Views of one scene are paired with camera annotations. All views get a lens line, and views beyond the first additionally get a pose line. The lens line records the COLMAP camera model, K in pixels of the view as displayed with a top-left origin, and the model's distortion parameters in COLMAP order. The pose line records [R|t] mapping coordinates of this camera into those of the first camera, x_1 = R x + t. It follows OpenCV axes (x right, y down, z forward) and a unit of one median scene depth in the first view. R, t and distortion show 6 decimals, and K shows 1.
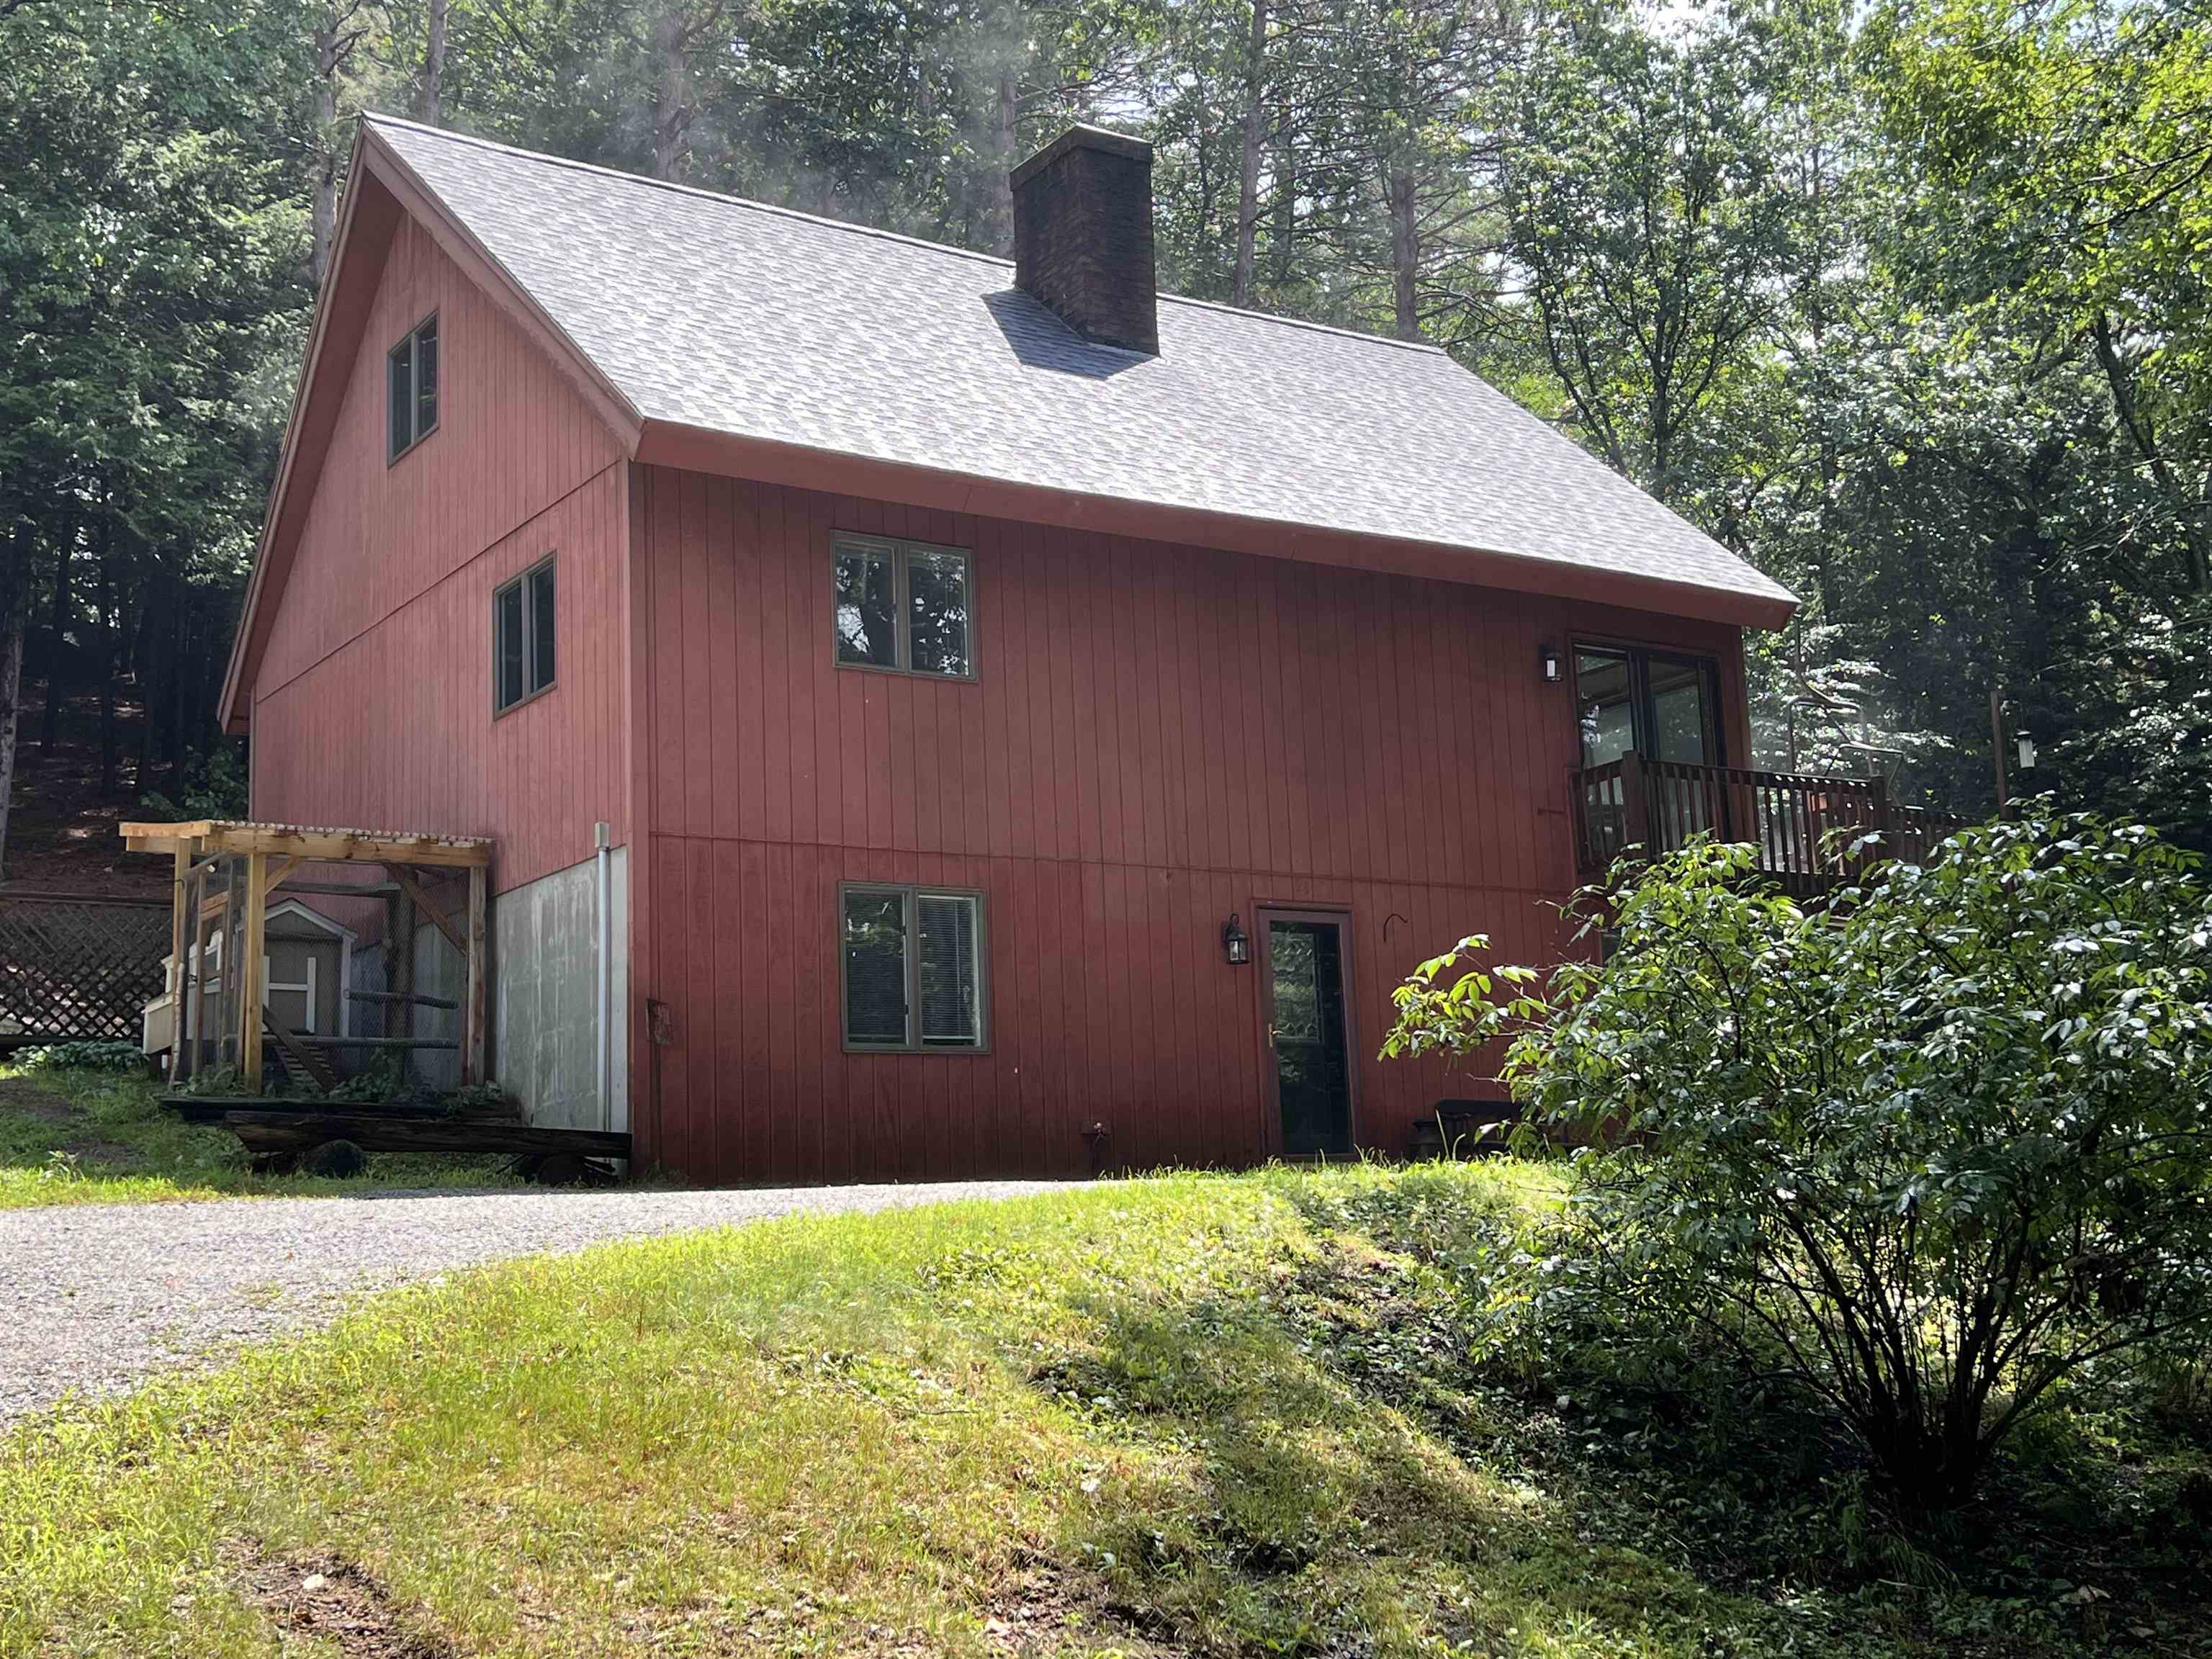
lens RADIAL K [[2663.4, 0, 1103.5], [0, 2663.4, 793.6], [0, 0, 1]] dist [0.156388, -0.357552]
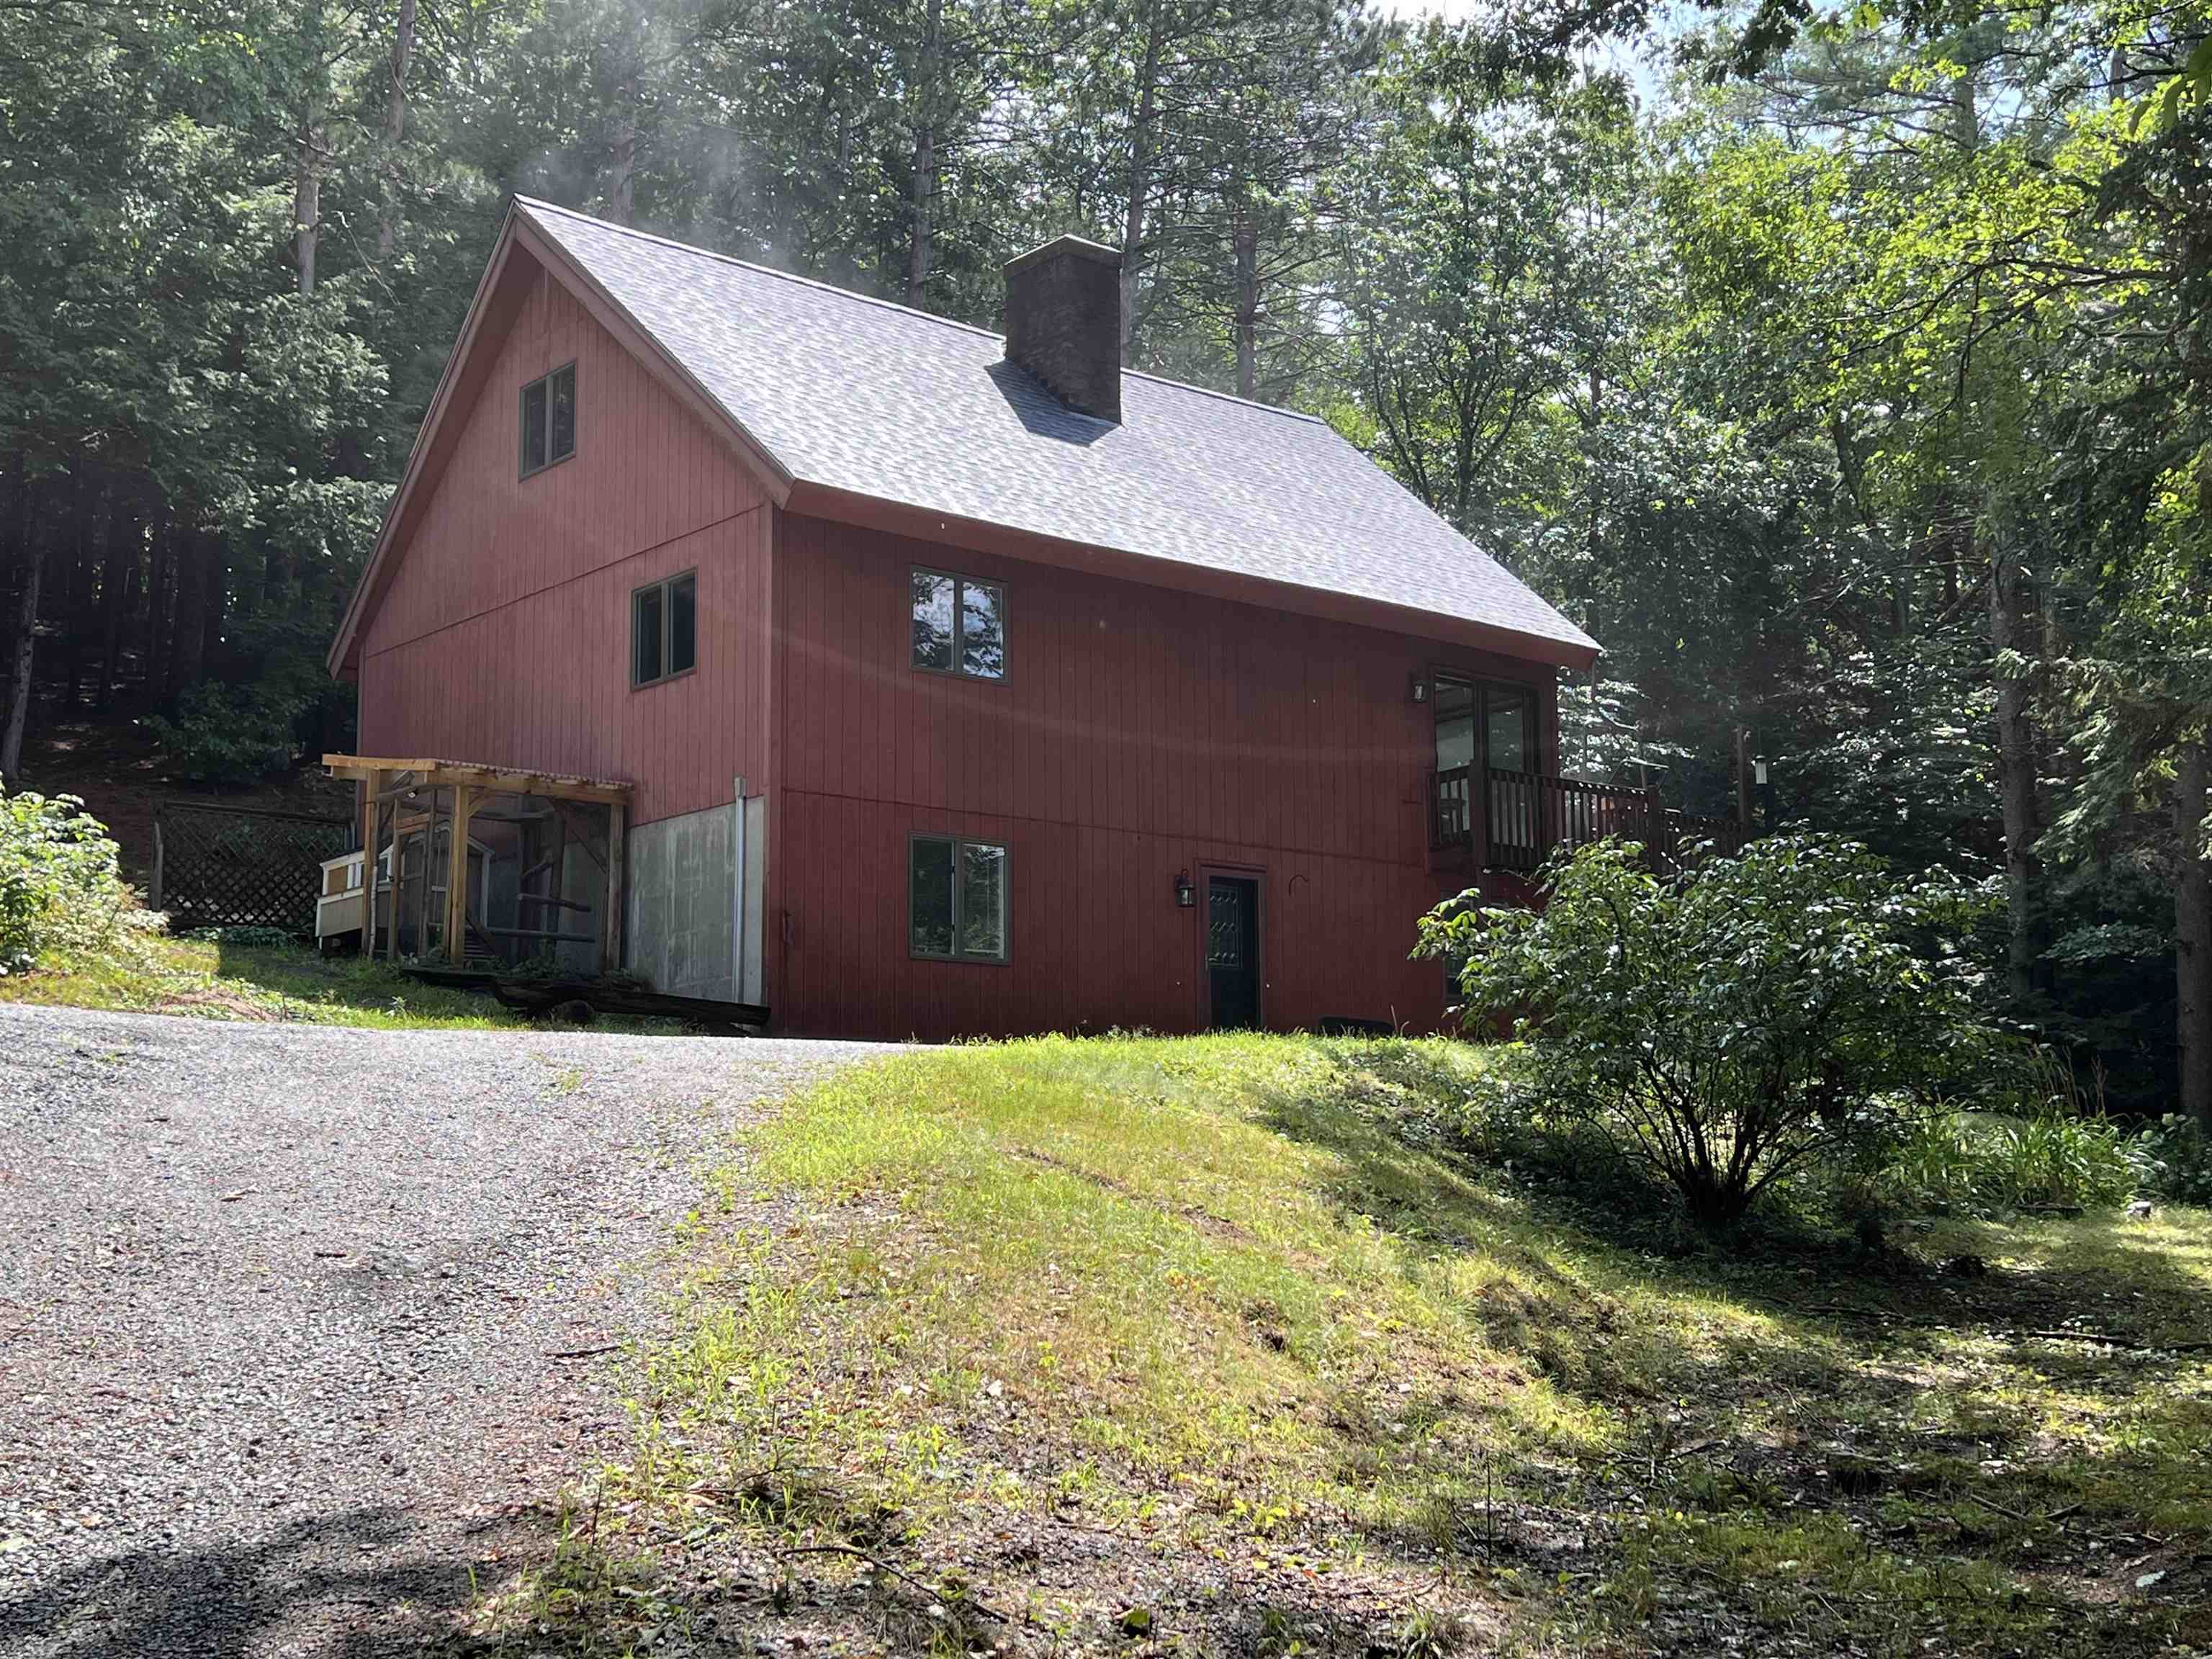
lens RADIAL K [[2709.0, 0, 1107.0], [0, 2709.0, 828.6], [0, 0, 1]] dist [0.195270, -0.476168]
pose [[0.992836, 0.050005, 0.108518, -0.124845], [-0.053228, 0.998217, 0.027003, -0.008306], [-0.106974, -0.032586, 0.993728, -0.303744]]
